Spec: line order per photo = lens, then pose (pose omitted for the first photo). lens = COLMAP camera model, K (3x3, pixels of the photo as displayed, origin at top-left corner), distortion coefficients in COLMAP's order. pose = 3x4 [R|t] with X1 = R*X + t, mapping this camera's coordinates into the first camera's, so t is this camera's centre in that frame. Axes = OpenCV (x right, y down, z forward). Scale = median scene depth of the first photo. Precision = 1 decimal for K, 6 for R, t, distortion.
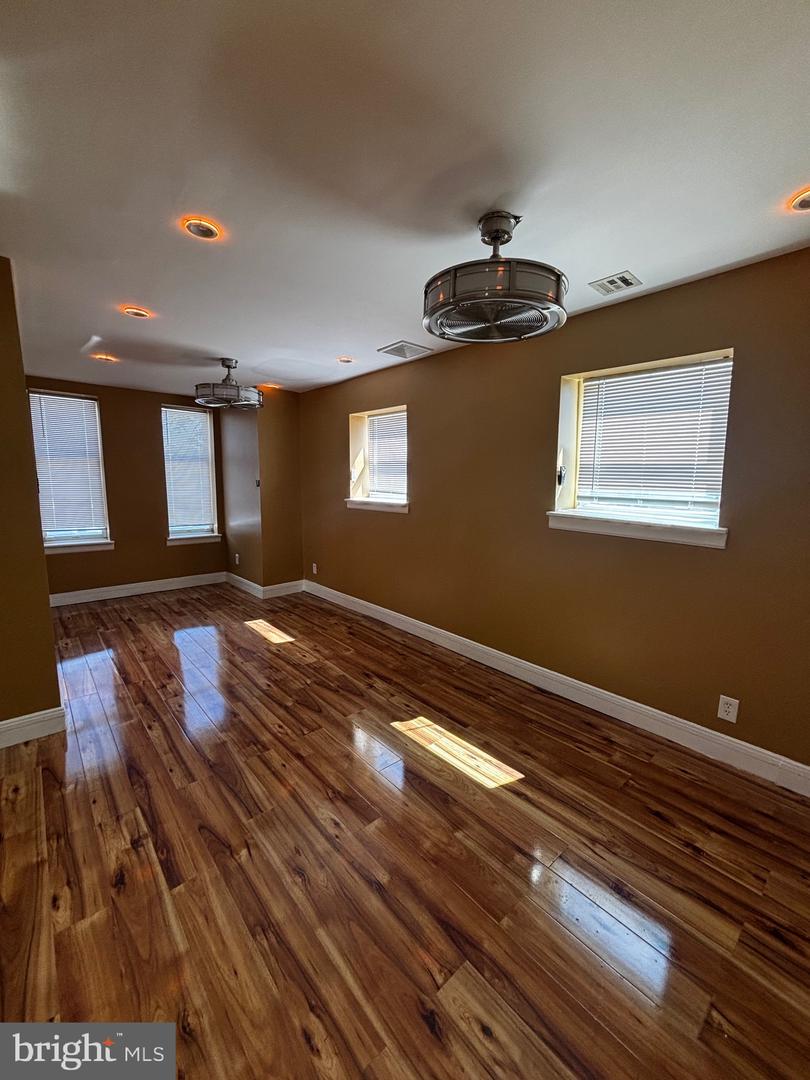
lens RADIAL K [[435.9, 0, 407.7], [0, 435.9, 541.7], [0, 0, 1]] dist [0.002131, 0.000335]
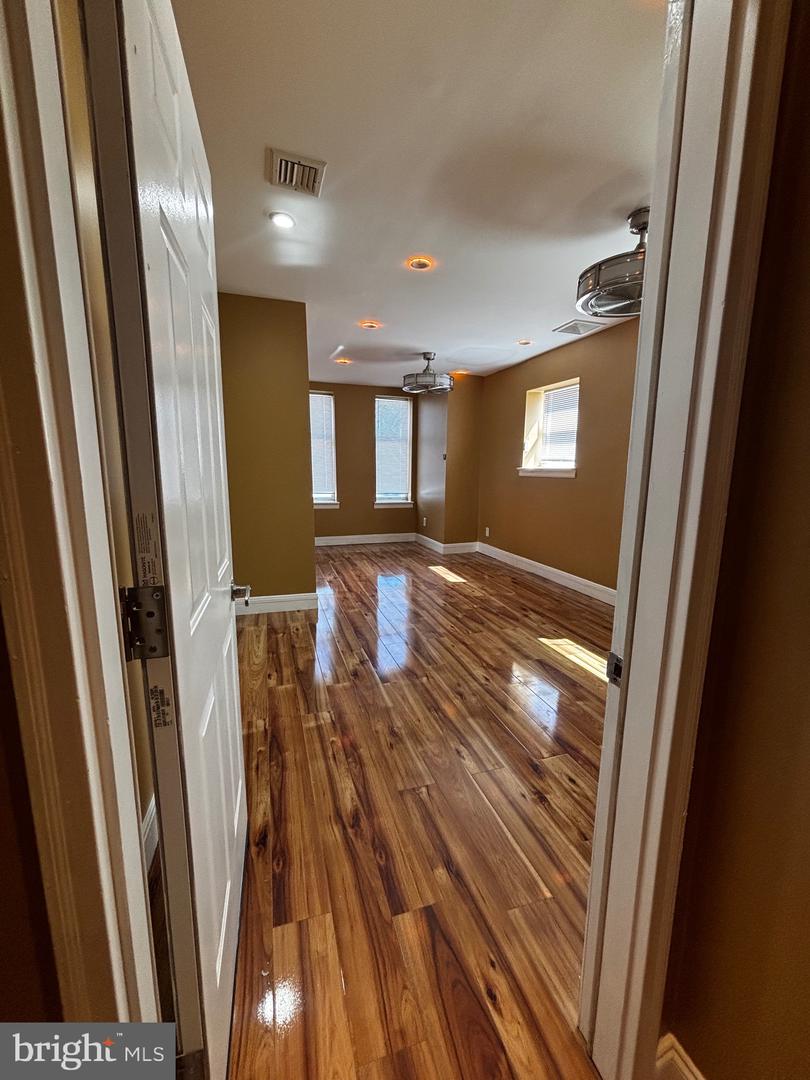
lens RADIAL K [[442.7, 0, 404.1], [0, 442.7, 539.8], [0, 0, 1]] dist [0.016853, -0.000489]
pose [[0.915021, 0.061058, -0.398758, 0.071746], [-0.053972, 0.998122, 0.028985, 0.091651], [0.399778, -0.005000, 0.916598, -0.218233]]
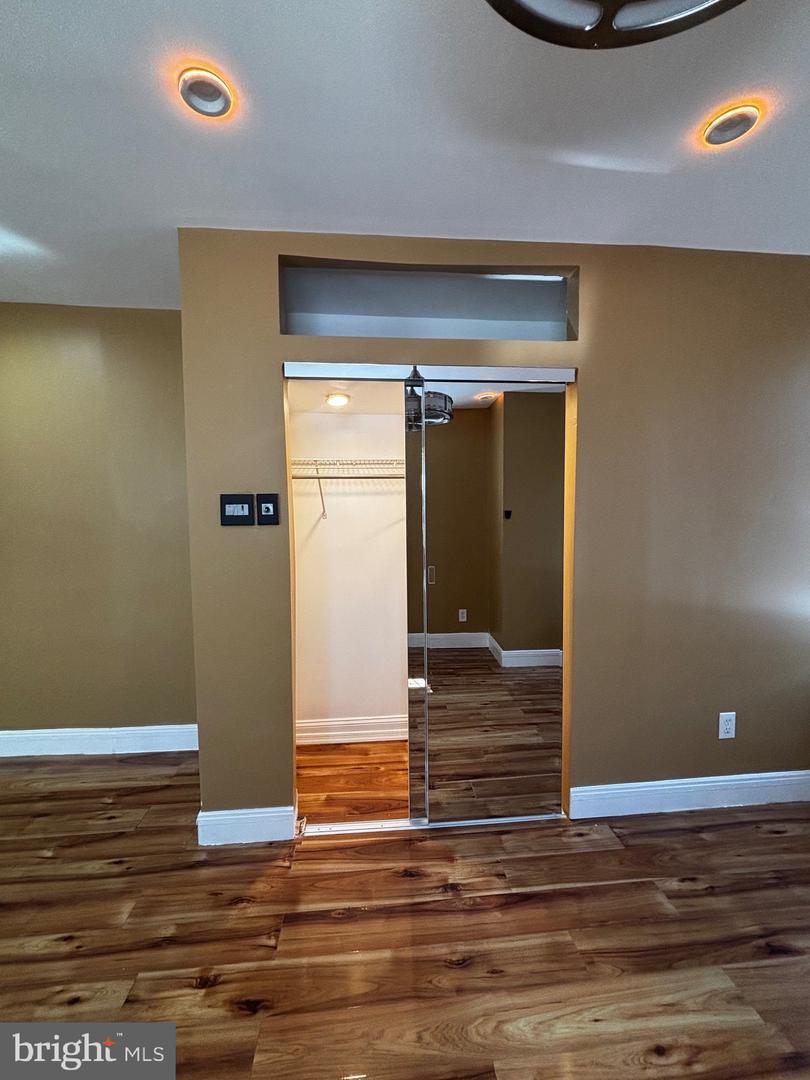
lens RADIAL K [[435.9, 0, 402.2], [0, 435.9, 537.8], [0, 0, 1]] dist [0.002131, 0.000335]
pose [[-0.592190, 0.053195, -0.804040, -0.299359], [-0.111930, 0.982715, 0.147454, -0.156986], [0.797986, 0.177317, -0.576000, 1.131092]]
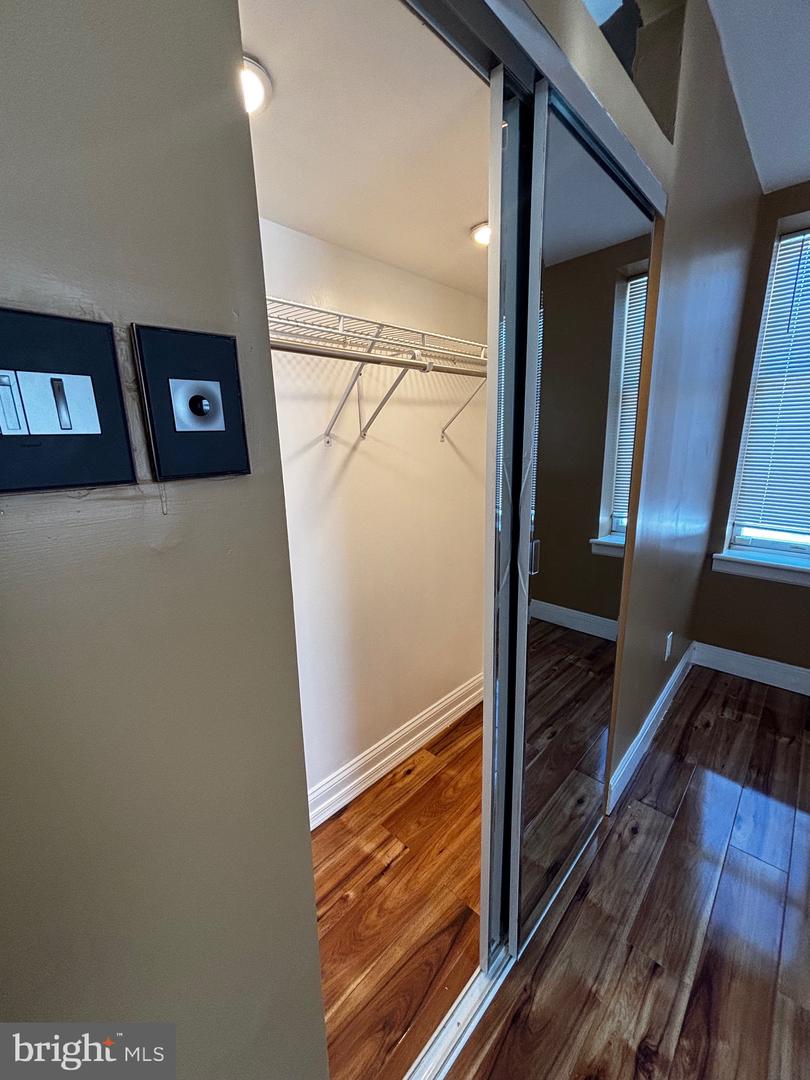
lens RADIAL K [[435.9, 0, 402.5], [0, 435.9, 539.3], [0, 0, 1]] dist [0.002131, 0.000335]
pose [[0.079327, 0.213546, -0.973707, -0.489436], [-0.117277, 0.972001, 0.203617, -0.094084], [0.989926, 0.098041, 0.102150, 0.760087]]
